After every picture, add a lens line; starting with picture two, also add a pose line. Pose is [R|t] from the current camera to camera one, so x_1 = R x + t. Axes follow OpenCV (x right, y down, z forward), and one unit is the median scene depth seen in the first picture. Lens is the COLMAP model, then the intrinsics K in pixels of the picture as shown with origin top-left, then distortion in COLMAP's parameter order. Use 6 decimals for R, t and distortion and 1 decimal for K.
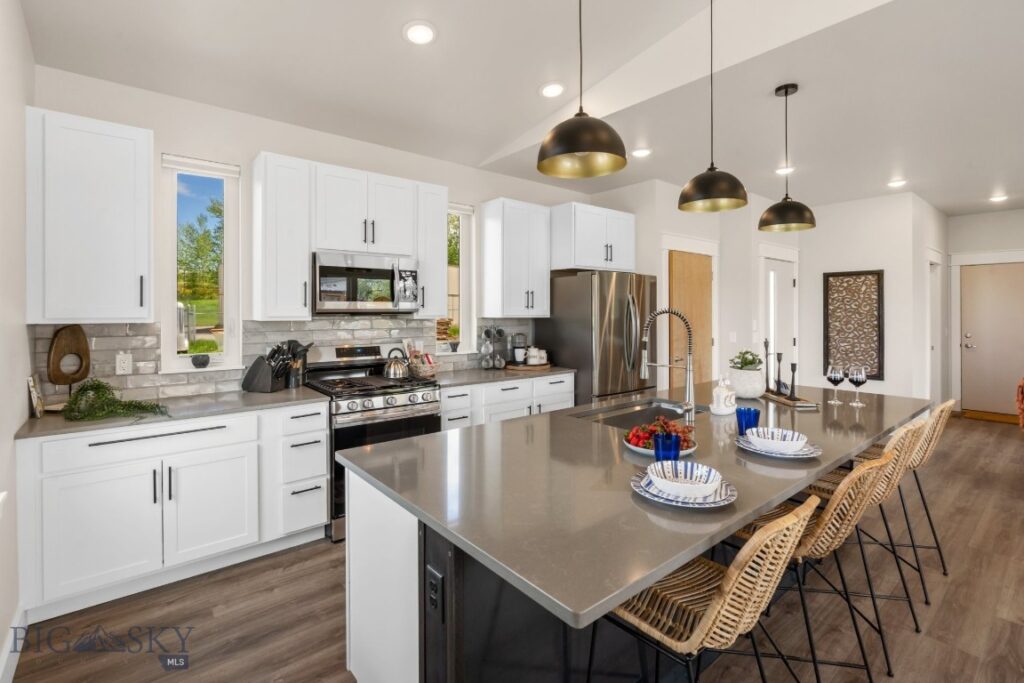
lens RADIAL K [[471.9, 0, 504.2], [0, 471.9, 311.6], [0, 0, 1]] dist [-0.006554, 0.002034]
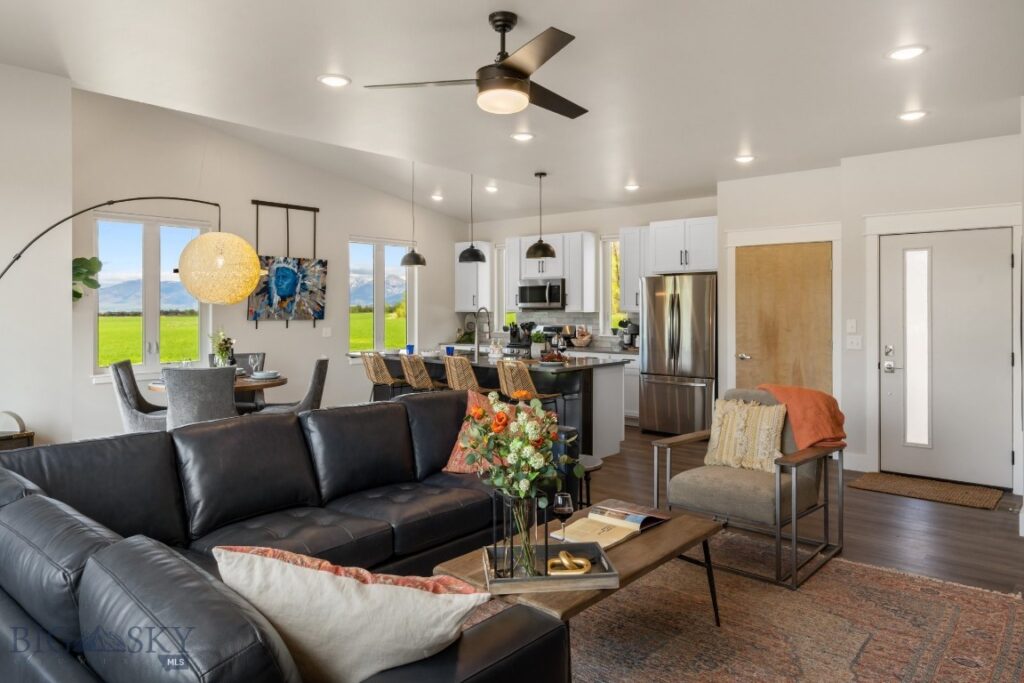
lens RADIAL K [[678.6, 0, 508.9], [0, 678.6, 312.5], [0, 0, 1]] dist [0.005104, 0.005154]
pose [[0.170536, 0.009627, -0.985304, 2.216915], [0.000753, 0.999951, 0.009901, -0.008224], [0.985351, -0.002431, 0.170520, 0.357628]]
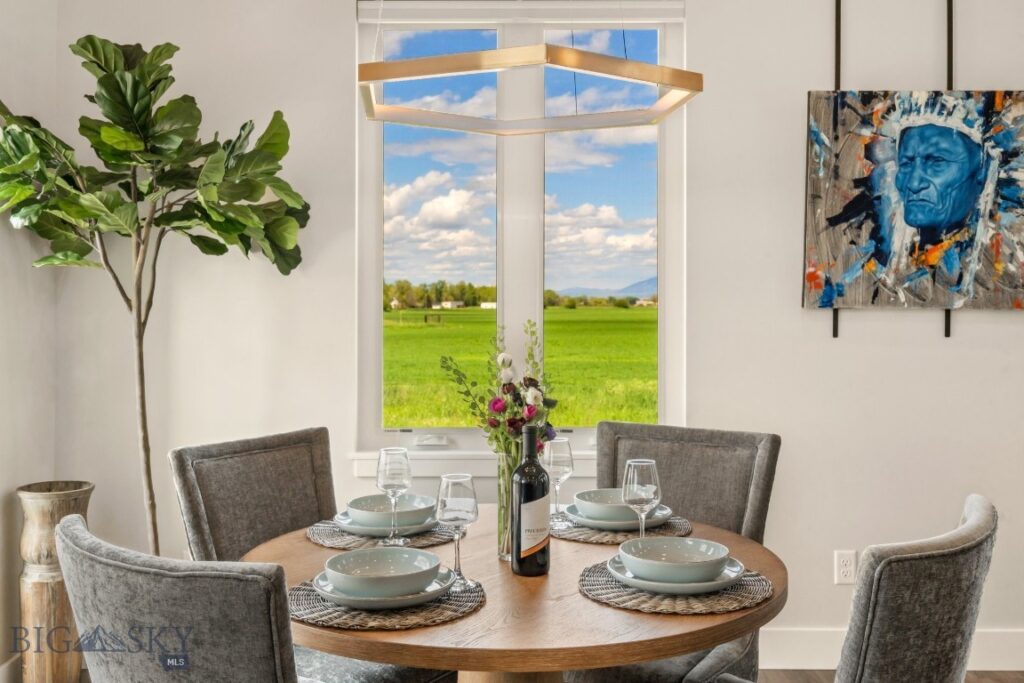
lens RADIAL K [[1022.2, 0, 518.6], [0, 1022.2, 295.2], [0, 0, 1]] dist [0.006185, 0.000000]
pose [[-0.638560, 0.002969, -0.769566, 0.896349], [0.001100, 0.999995, 0.002945, 0.021659], [0.769571, 0.001034, -0.638560, 0.330524]]
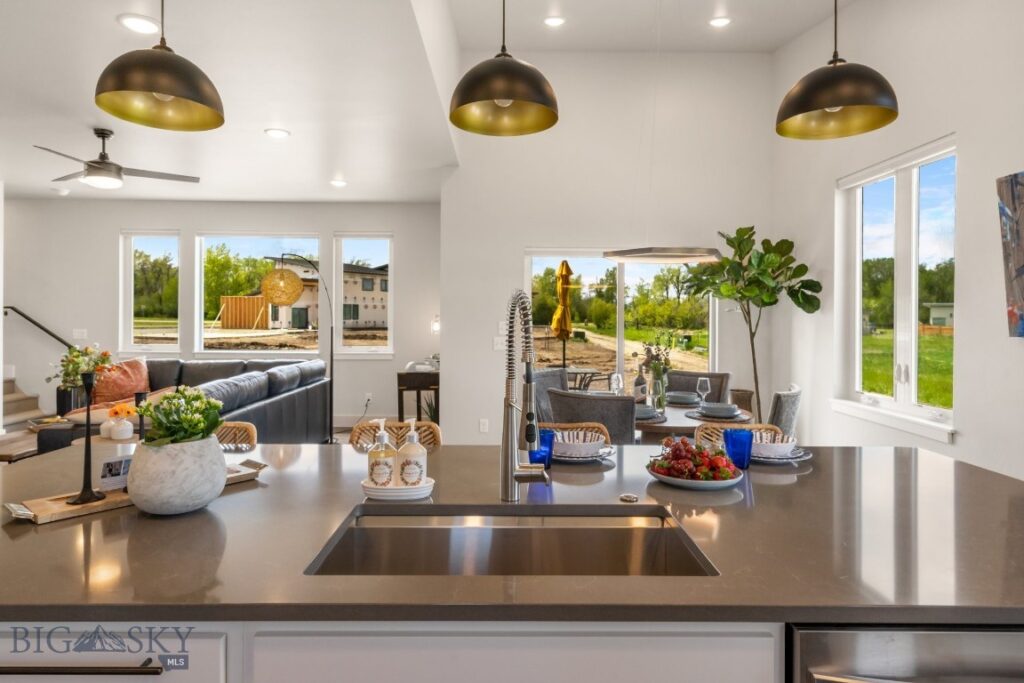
lens RADIAL K [[601.4, 0, 508.3], [0, 601.4, 322.0], [0, 0, 1]] dist [0.006633, 0.000943]
pose [[-0.774580, -0.008993, 0.632412, -0.037561], [-0.002773, 0.999938, 0.010823, 0.011520], [-0.632470, 0.006629, -0.774556, 0.942846]]
